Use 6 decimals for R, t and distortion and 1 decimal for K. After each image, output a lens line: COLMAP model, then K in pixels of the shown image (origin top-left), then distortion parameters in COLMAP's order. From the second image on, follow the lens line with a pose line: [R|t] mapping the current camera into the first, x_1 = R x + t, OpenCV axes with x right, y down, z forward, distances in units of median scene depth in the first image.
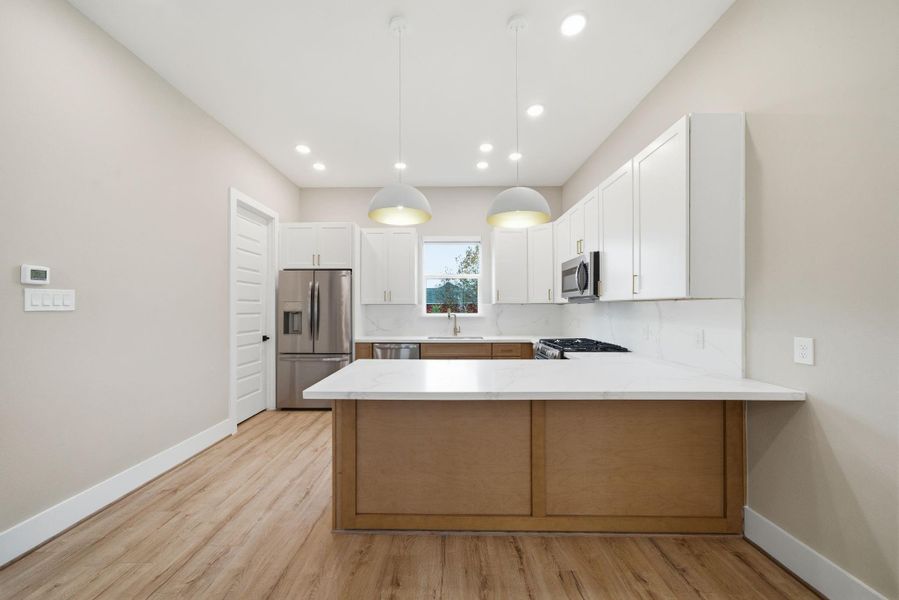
lens RADIAL K [[326.9, 0, 448.9], [0, 326.9, 306.0], [0, 0, 1]] dist [0.000390, 0.000095]
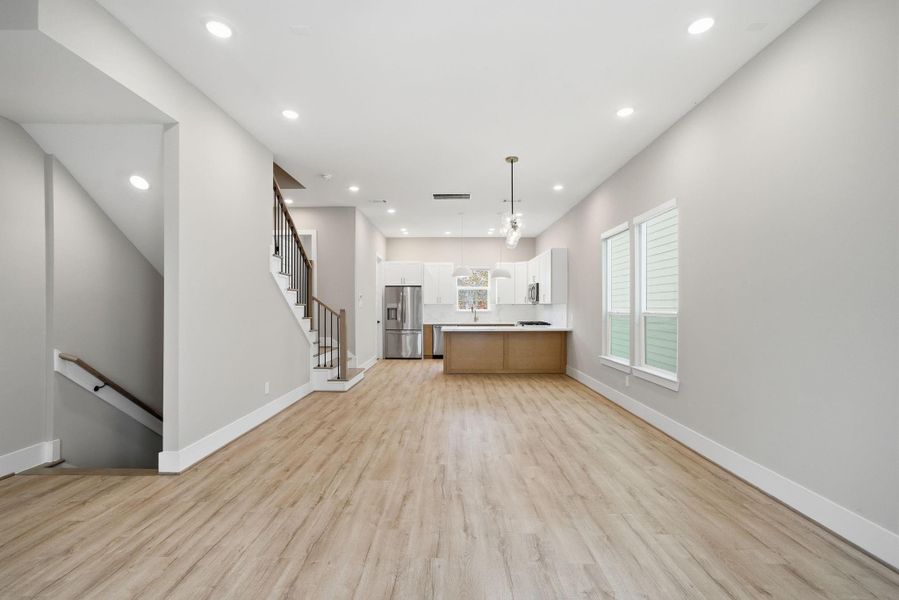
lens RADIAL K [[326.9, 0, 448.9], [0, 326.9, 306.0], [0, 0, 1]] dist [0.000390, 0.000095]
pose [[0.999255, 0.000776, -0.038588, -0.065770], [-0.000569, 0.999985, 0.005357, -0.006856], [0.038592, -0.005331, 0.999241, -0.932424]]
